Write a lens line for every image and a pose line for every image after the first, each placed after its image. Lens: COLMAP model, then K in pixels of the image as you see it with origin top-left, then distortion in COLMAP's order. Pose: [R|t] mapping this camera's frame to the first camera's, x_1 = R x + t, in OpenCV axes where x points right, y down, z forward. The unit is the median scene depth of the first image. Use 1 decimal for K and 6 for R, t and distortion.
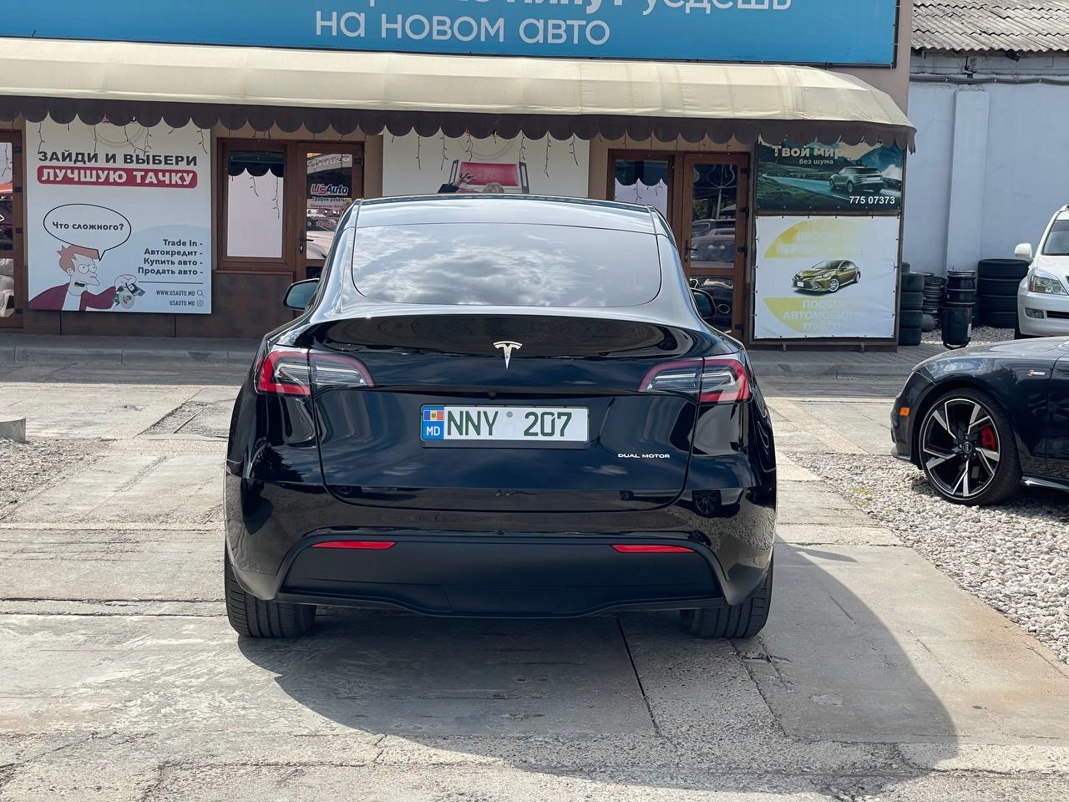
lens RADIAL K [[1616.4, 0, 537.0], [0, 1616.4, 368.5], [0, 0, 1]] dist [0.143680, -0.225410]
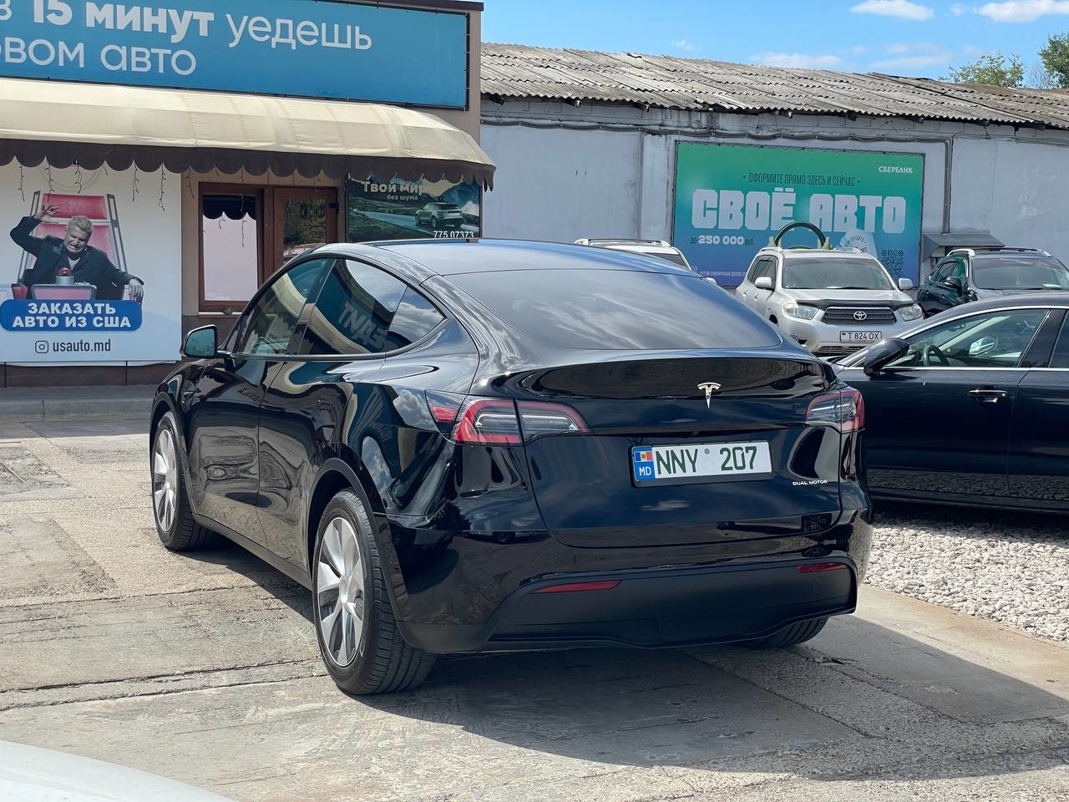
lens RADIAL K [[1616.4, 0, 537.0], [0, 1616.4, 368.5], [0, 0, 1]] dist [0.143680, -0.225410]
pose [[0.918684, -0.035464, 0.393398, -0.408777], [0.041951, 0.999088, -0.007900, -0.016868], [-0.392759, 0.023761, 0.919334, 0.051066]]
